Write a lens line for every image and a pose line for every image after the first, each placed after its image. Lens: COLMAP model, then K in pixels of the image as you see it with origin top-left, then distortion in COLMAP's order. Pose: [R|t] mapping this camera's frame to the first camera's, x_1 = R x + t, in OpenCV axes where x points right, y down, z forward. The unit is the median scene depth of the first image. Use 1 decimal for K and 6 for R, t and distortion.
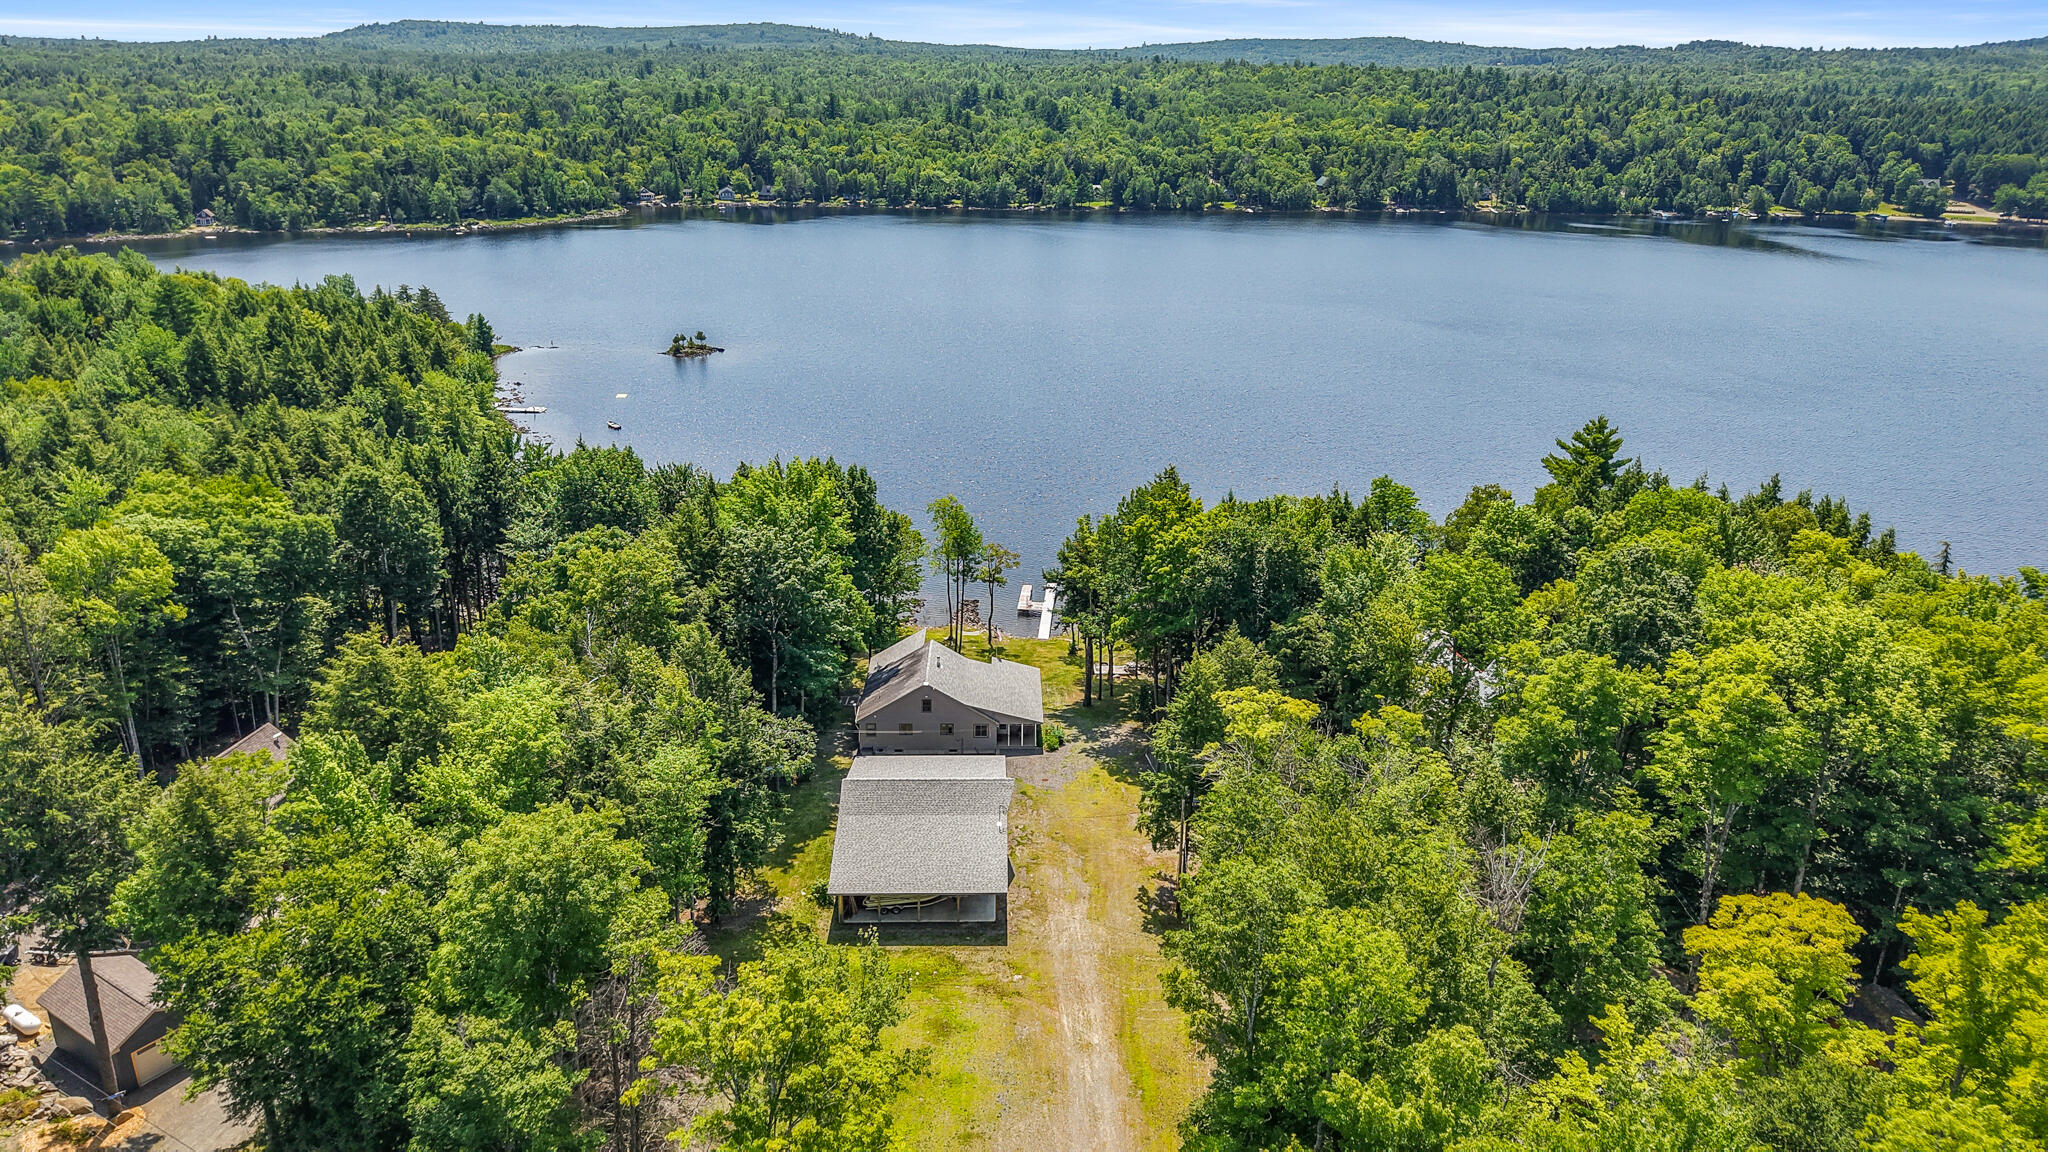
lens RADIAL K [[1378.6, 0, 1022.3], [0, 1378.6, 571.5], [0, 0, 1]] dist [0.023678, -0.030549]
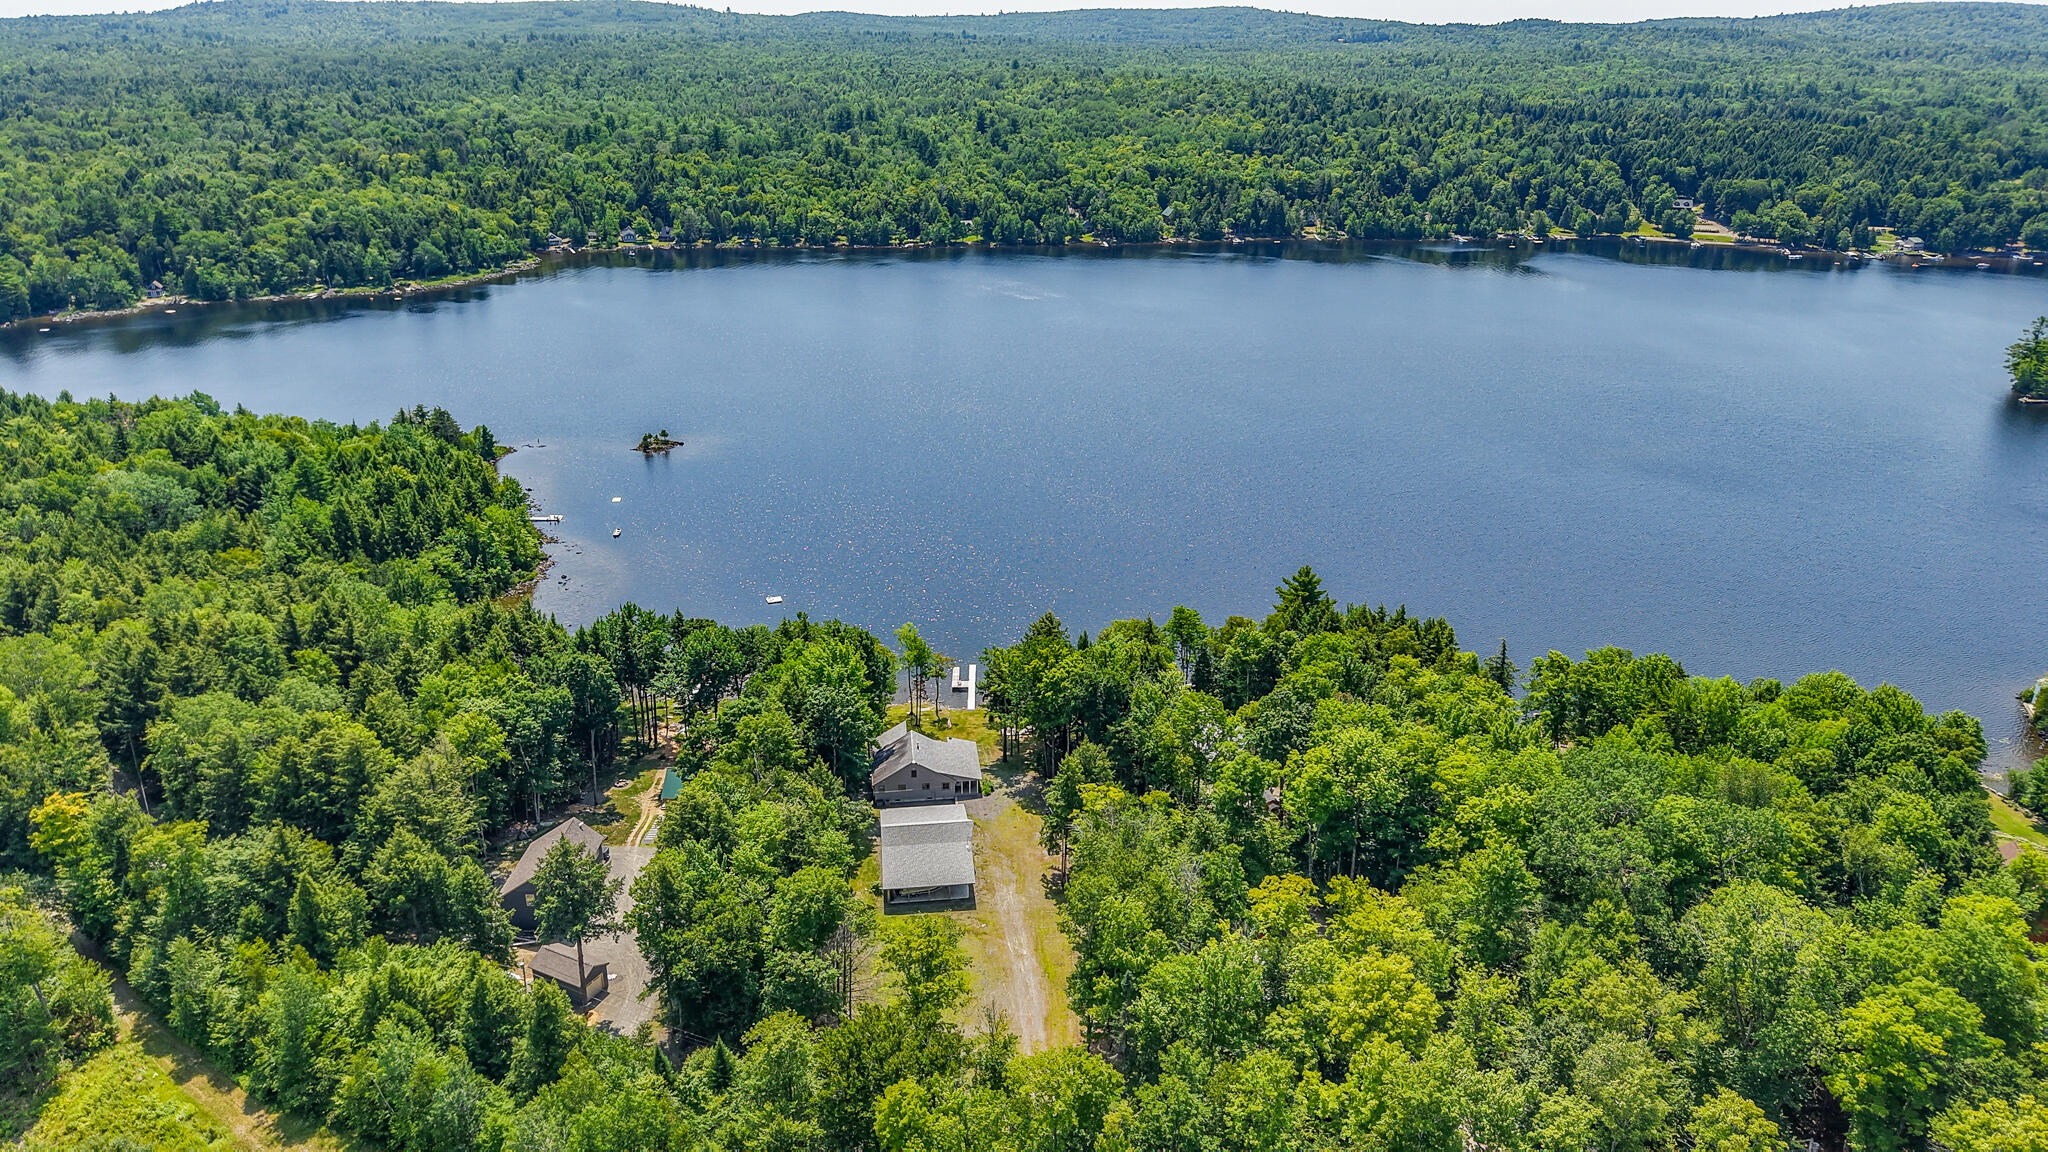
lens RADIAL K [[1378.6, 0, 1021.3], [0, 1378.6, 574.9], [0, 0, 1]] dist [0.023678, -0.030549]
pose [[0.995320, -0.043219, 0.086431, -0.015293], [0.040174, 0.998520, 0.036670, -0.043136], [-0.087888, -0.033026, 0.995583, -0.148382]]
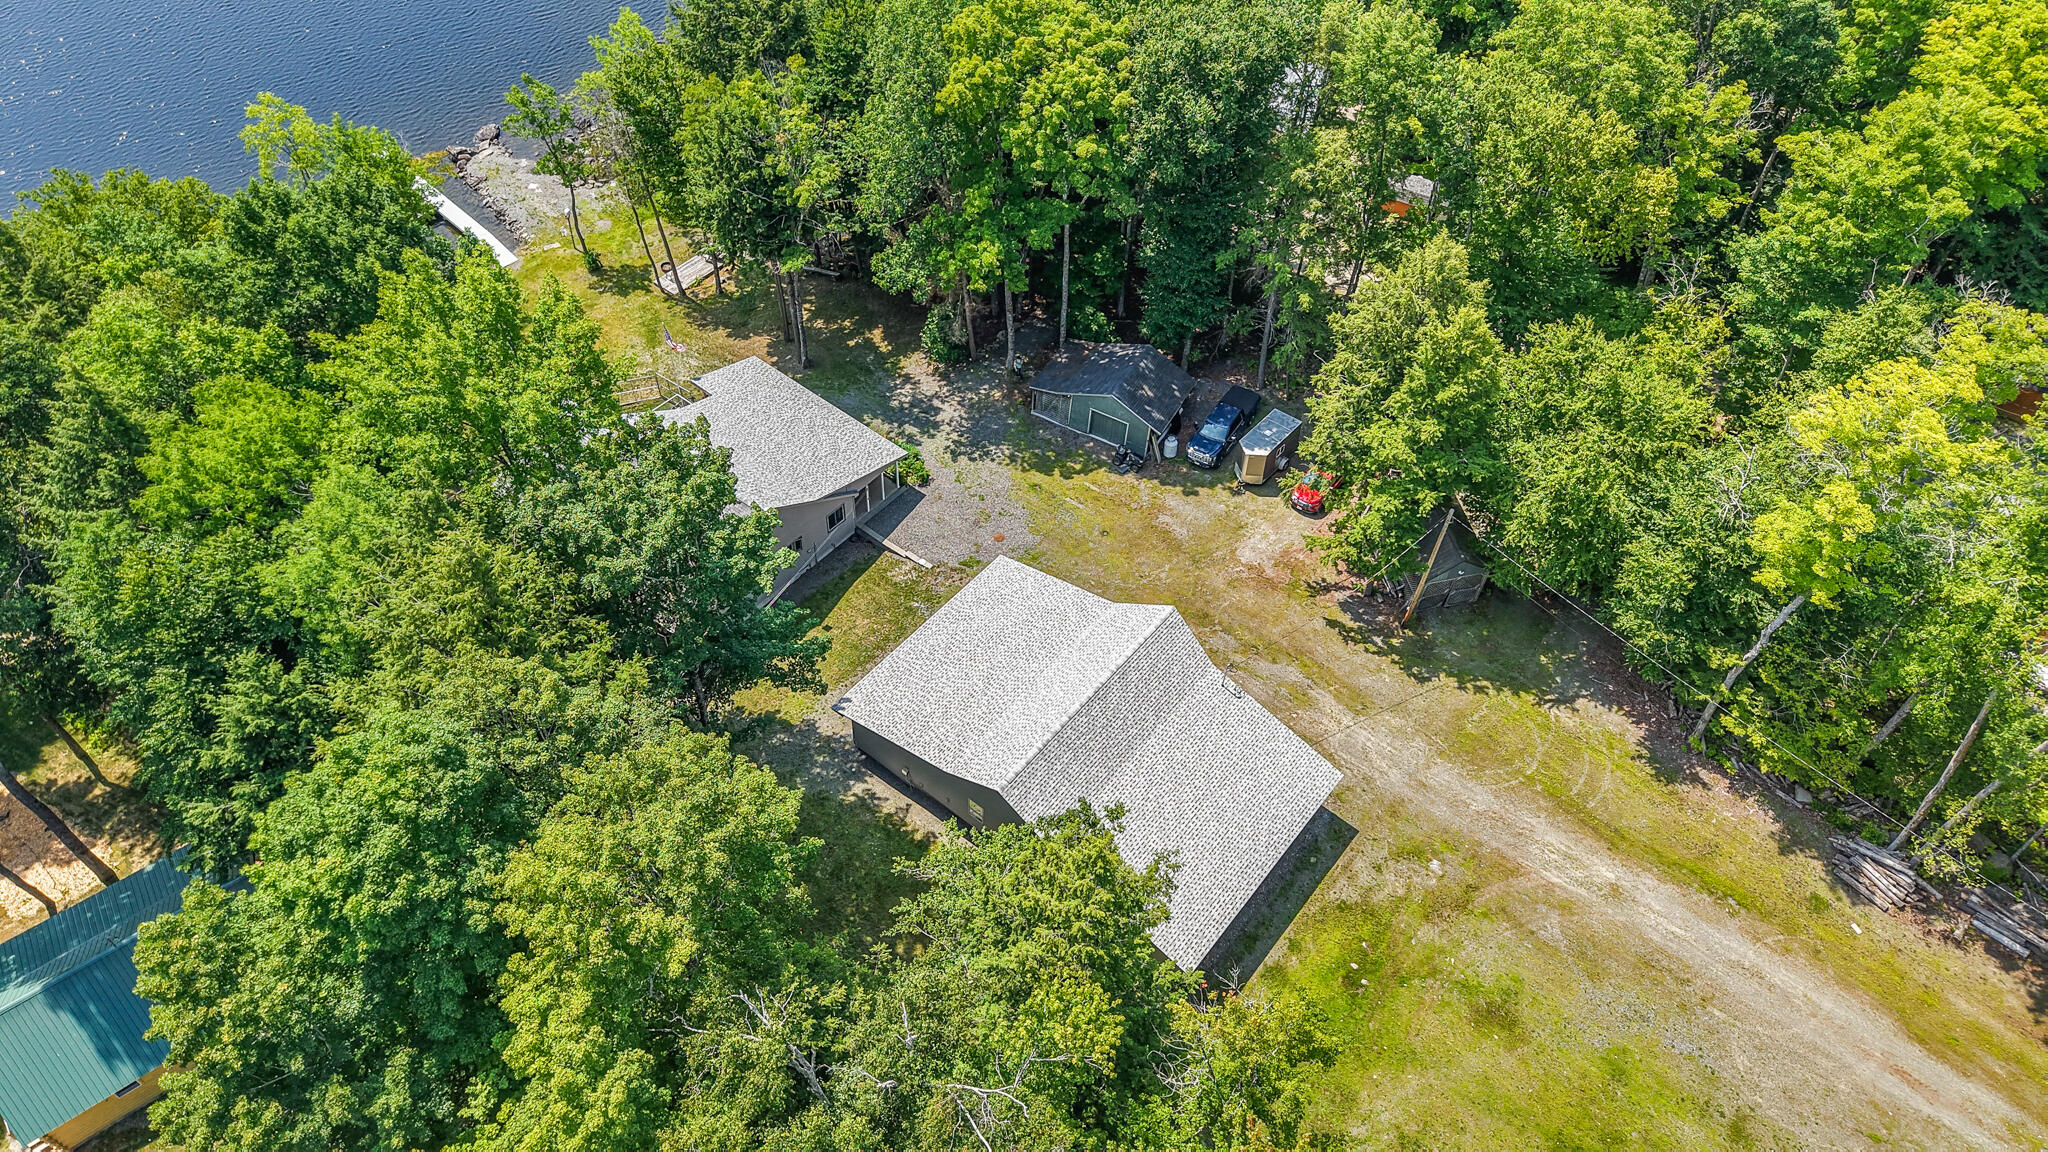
lens RADIAL K [[1378.6, 0, 1033.4], [0, 1378.6, 561.0], [0, 0, 1]] dist [0.023678, -0.030549]
pose [[0.638198, -0.567530, 0.520206, -0.062362], [0.218455, 0.781426, 0.584509, -0.042368], [-0.738228, -0.259391, 0.622684, 0.116116]]
